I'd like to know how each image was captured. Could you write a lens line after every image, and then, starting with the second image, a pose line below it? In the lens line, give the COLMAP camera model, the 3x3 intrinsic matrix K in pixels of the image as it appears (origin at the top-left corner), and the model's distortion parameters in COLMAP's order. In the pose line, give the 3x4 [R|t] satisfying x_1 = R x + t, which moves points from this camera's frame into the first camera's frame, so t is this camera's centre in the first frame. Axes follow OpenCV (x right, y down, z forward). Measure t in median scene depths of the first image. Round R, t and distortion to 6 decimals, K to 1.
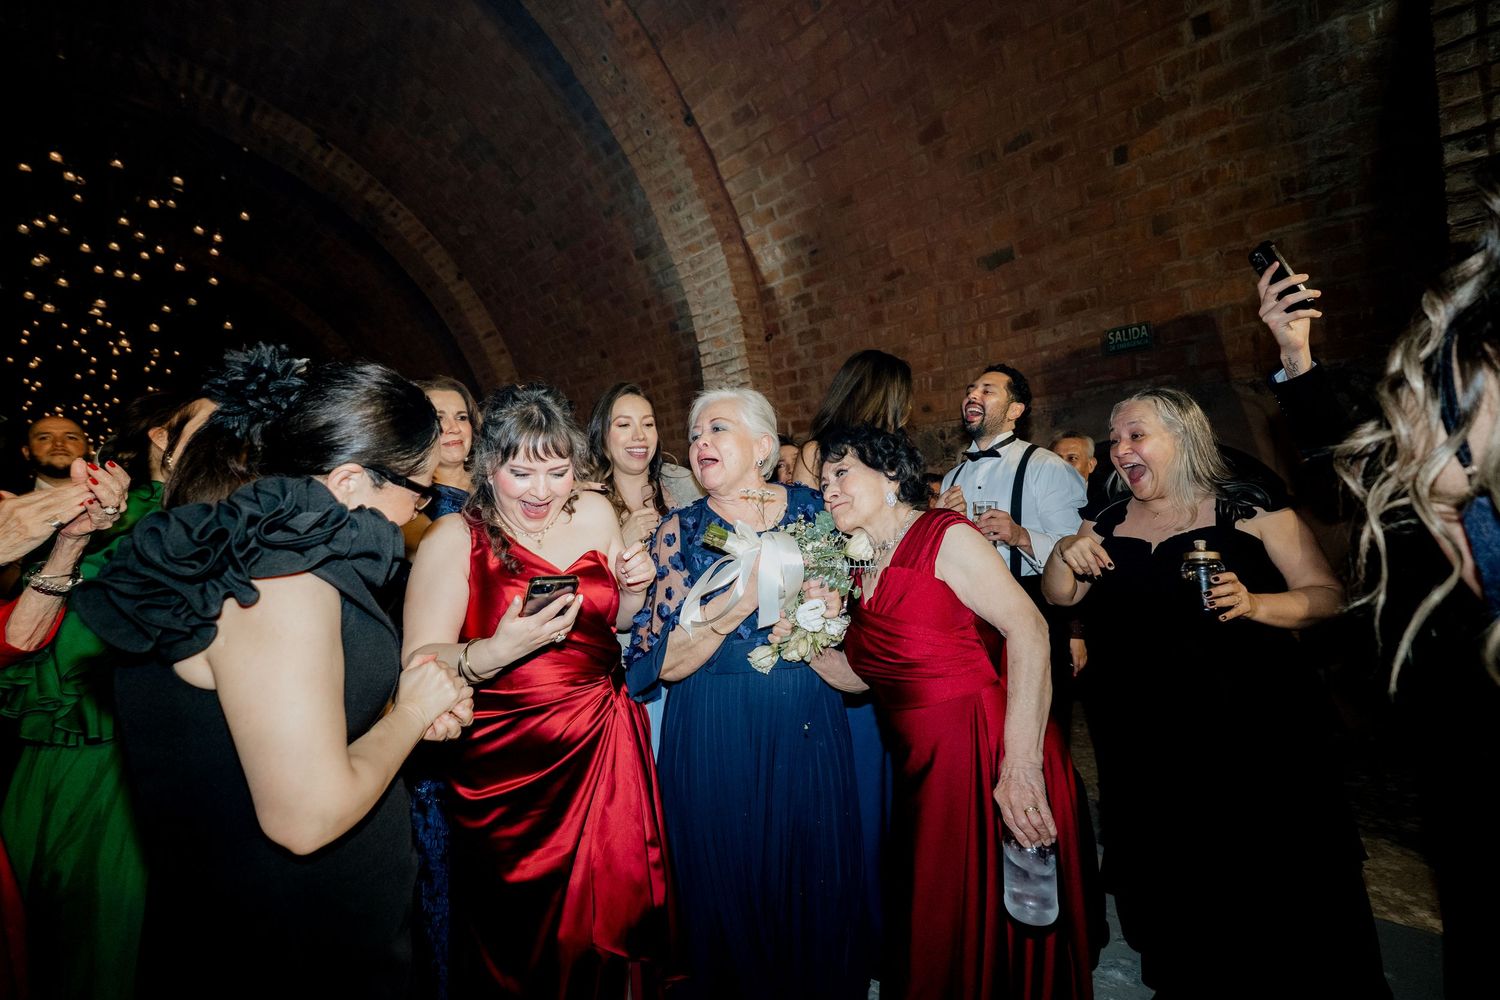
lens RADIAL K [[648.3, 0, 749.4], [0, 648.3, 502.7], [0, 0, 1]] dist [-0.009110, -0.000570]
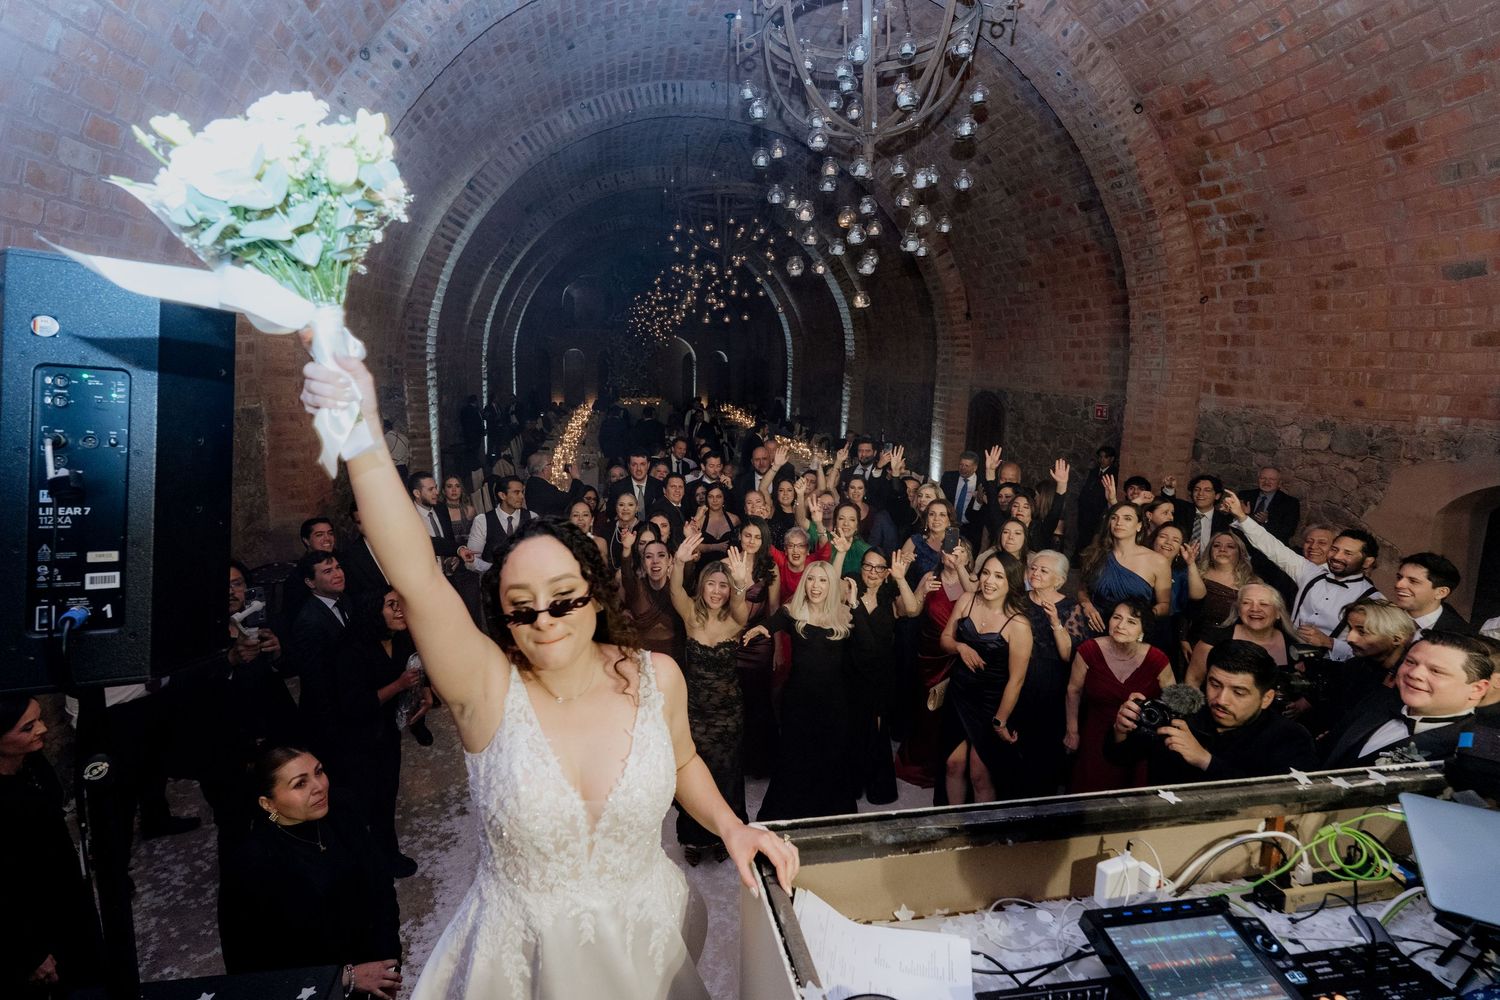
lens RADIAL K [[648.3, 0, 742.2], [0, 648.3, 502.5], [0, 0, 1]] dist [-0.009110, -0.000570]
pose [[0.793763, 0.157678, -0.587433, 0.114089], [-0.011390, 0.969496, 0.244840, -0.209442], [0.608121, -0.187654, 0.771346, -0.345269]]
